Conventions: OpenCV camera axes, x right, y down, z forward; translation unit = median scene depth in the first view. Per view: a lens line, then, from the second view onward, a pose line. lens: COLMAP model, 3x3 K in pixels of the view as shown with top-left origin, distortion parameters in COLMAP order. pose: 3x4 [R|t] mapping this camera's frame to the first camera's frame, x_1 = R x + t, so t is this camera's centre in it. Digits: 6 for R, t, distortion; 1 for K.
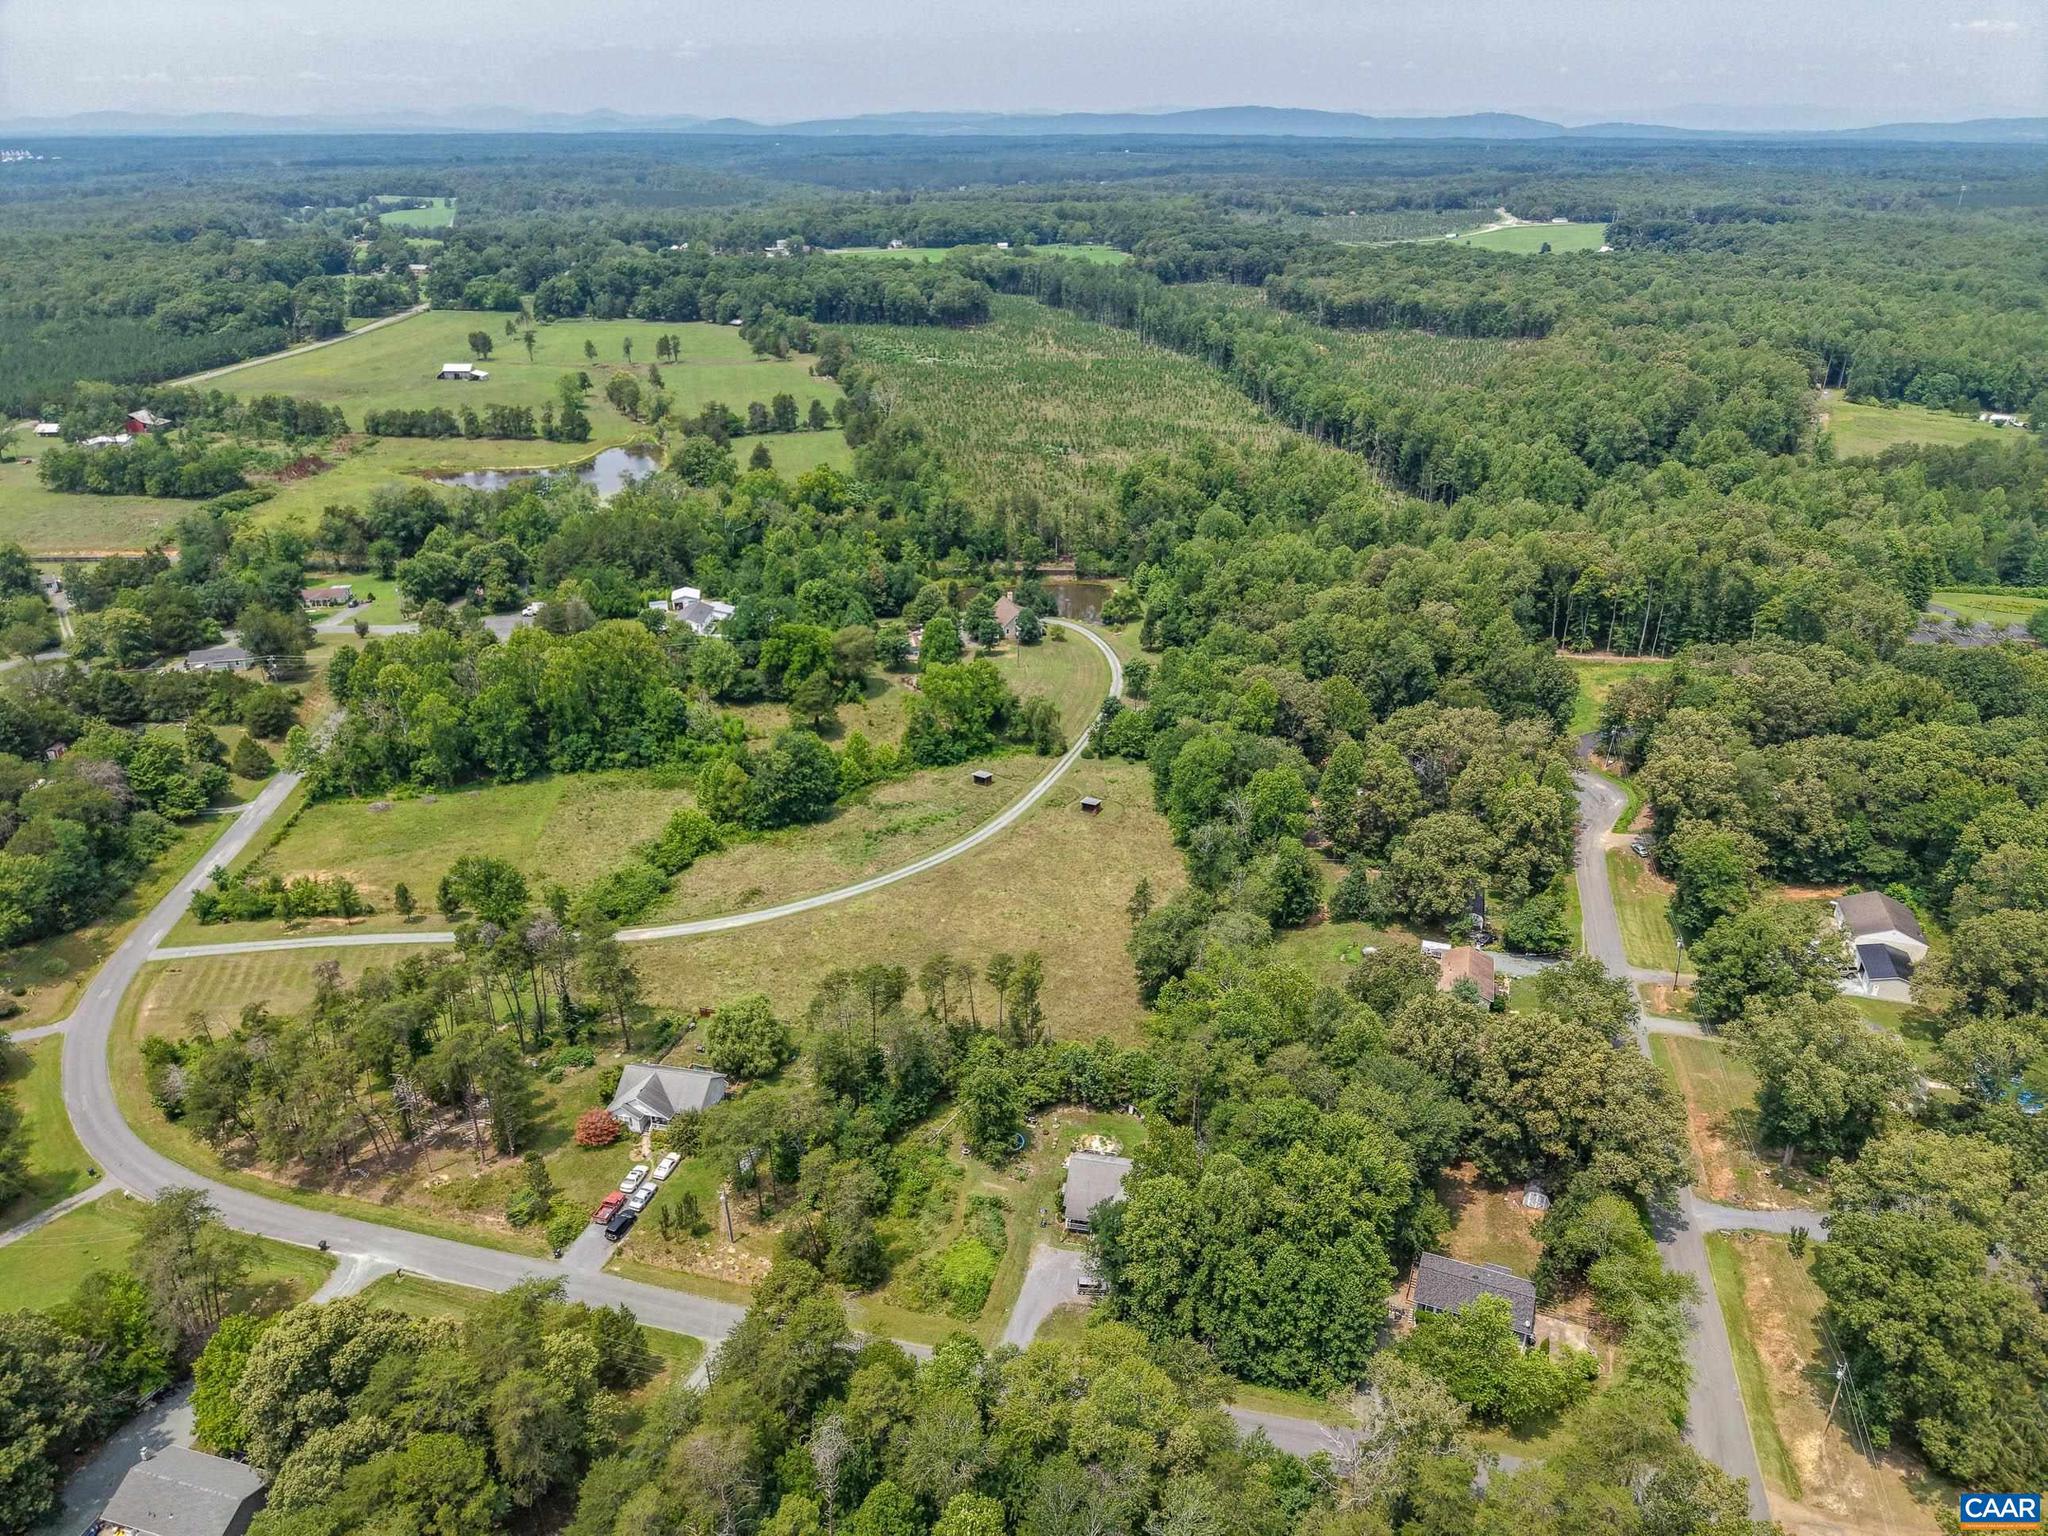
lens RADIAL K [[1424.4, 0, 1024.0], [0, 1424.4, 768.0], [0, 0, 1]] dist [0.014017, -0.008690]
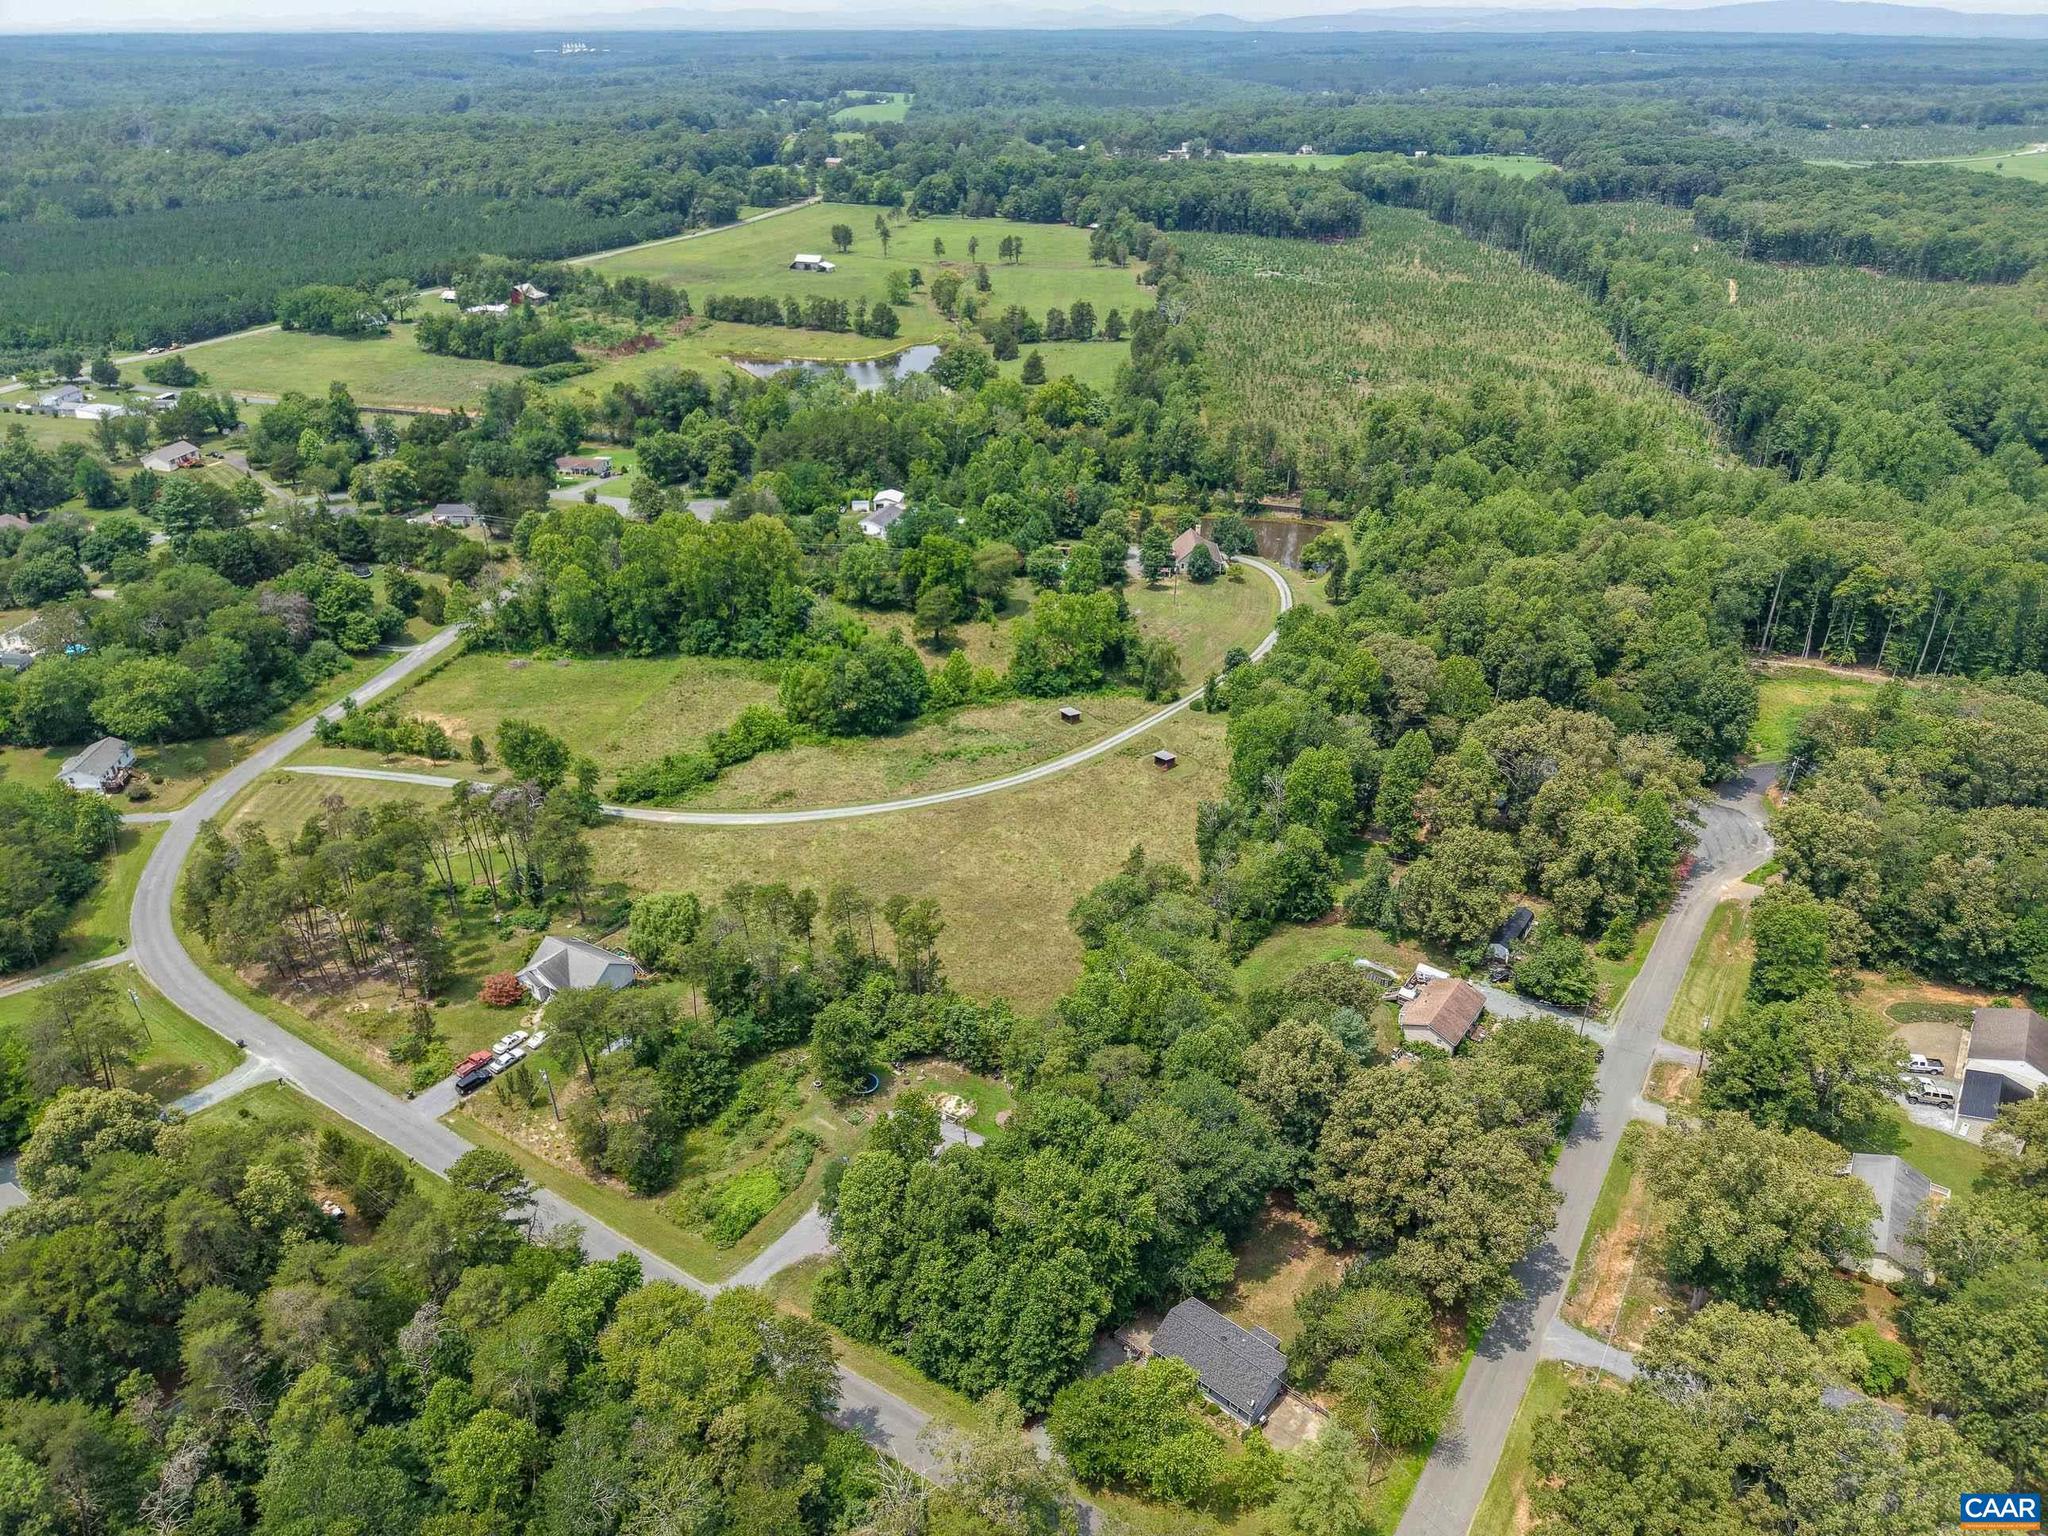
lens RADIAL K [[1424.4, 0, 1024.0], [0, 1424.4, 768.0], [0, 0, 1]] dist [0.014017, -0.008690]
pose [[0.948358, 0.149124, -0.279961, 0.189452], [-0.132545, 0.988154, 0.077358, -0.024301], [0.288181, -0.036256, 0.956889, 0.056415]]
